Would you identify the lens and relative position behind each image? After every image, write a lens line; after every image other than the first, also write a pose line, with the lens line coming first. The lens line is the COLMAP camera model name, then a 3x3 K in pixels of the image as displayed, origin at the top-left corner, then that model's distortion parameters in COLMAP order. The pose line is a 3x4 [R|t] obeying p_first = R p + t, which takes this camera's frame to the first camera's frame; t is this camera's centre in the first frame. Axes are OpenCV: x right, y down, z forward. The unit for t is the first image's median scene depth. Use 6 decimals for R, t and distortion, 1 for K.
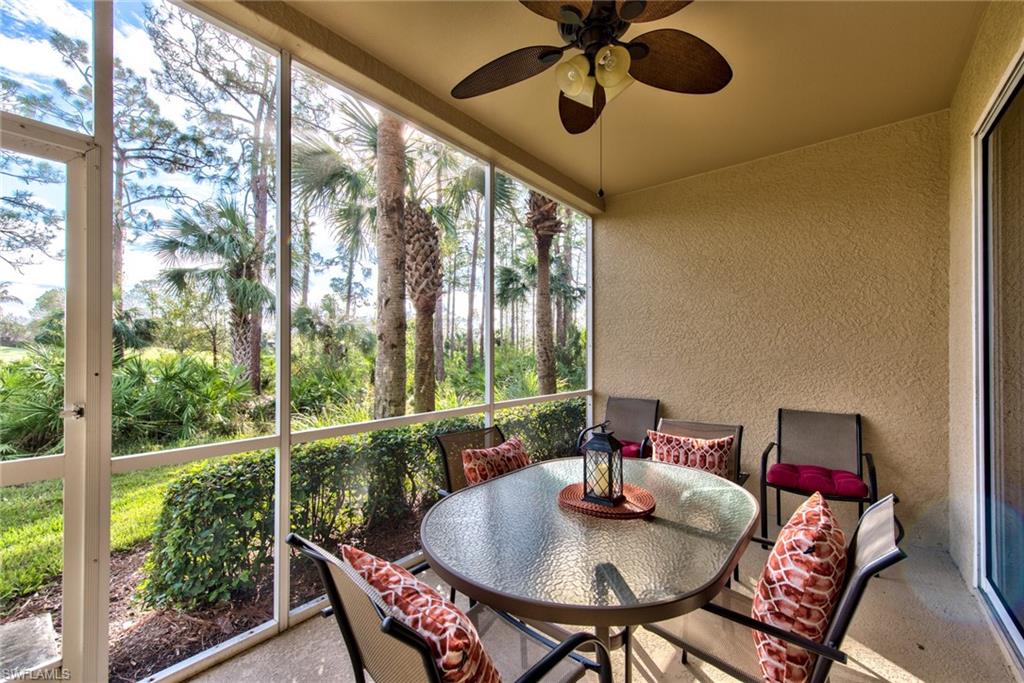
lens RADIAL K [[414.6, 0, 507.8], [0, 414.6, 347.4], [0, 0, 1]] dist [0.004930, -0.000441]
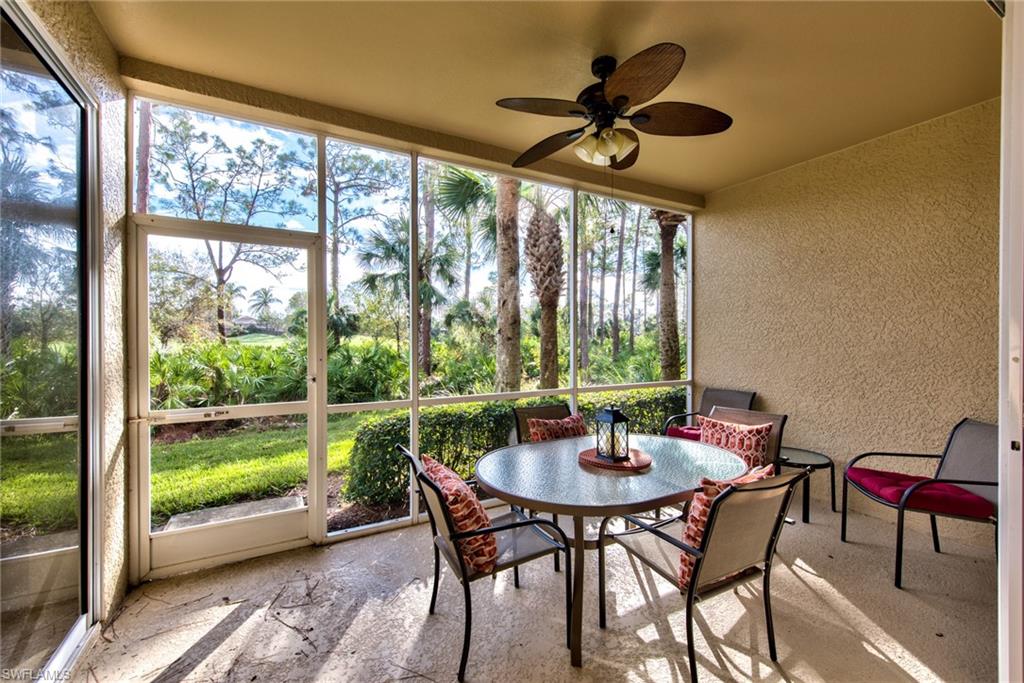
lens RADIAL K [[414.6, 0, 511.5], [0, 414.6, 341.1], [0, 0, 1]] dist [0.004930, -0.000441]
pose [[0.937777, 0.002473, -0.347230, 0.158822], [0.003255, 0.999868, 0.015914, -0.015821], [0.347224, -0.016054, 0.937645, -0.153291]]
